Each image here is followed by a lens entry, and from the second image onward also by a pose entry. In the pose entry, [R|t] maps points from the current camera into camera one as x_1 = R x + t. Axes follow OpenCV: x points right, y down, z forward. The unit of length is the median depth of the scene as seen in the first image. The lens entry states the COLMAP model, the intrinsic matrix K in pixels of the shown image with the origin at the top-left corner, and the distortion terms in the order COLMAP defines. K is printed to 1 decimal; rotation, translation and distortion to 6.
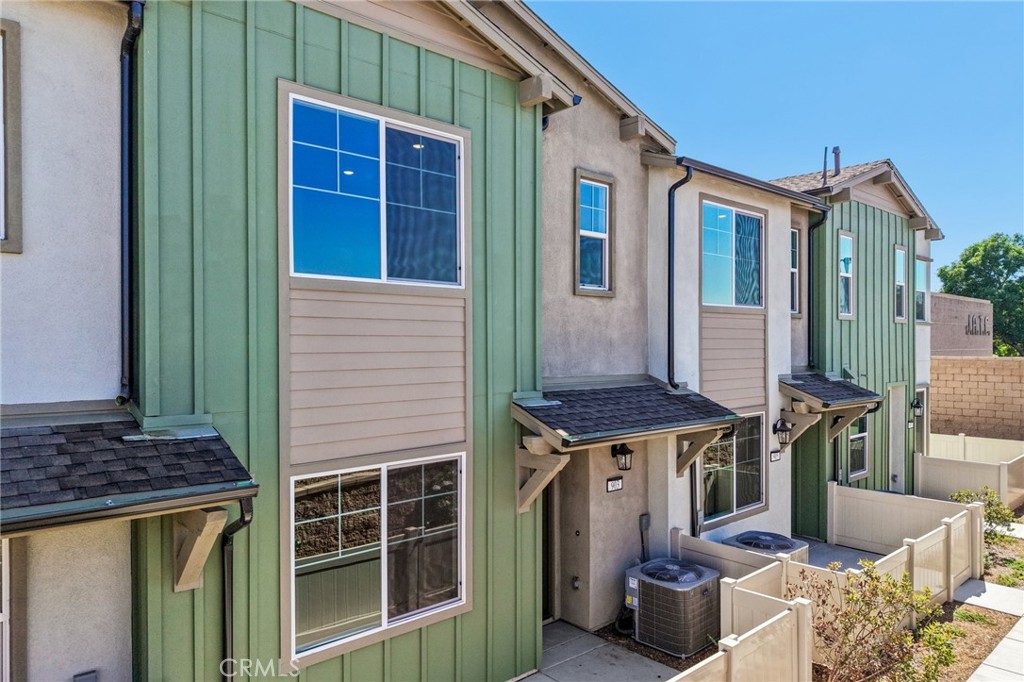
lens RADIAL K [[692.7, 0, 512.0], [0, 692.7, 341.0], [0, 0, 1]] dist [0.147950, -0.361189]
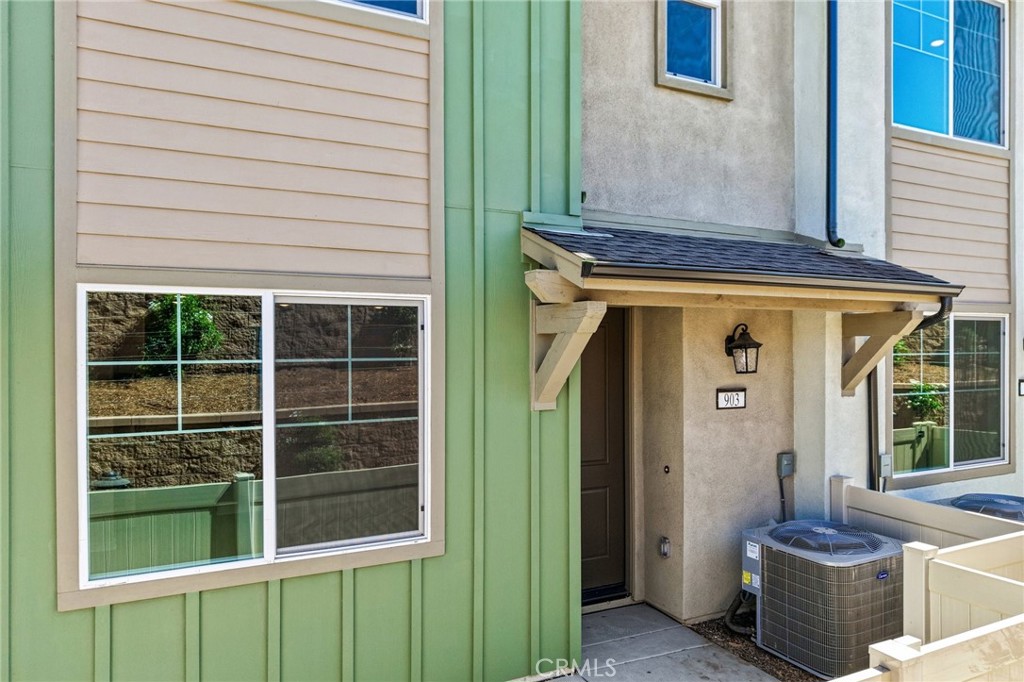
lens RADIAL K [[708.3, 0, 512.0], [0, 708.3, 341.0], [0, 0, 1]] dist [0.012690, -0.003817]
pose [[0.962662, 0.001259, -0.270702, 0.134623], [-0.001775, 0.999997, -0.001660, 0.160398], [0.270699, 0.002079, 0.962662, 0.342458]]
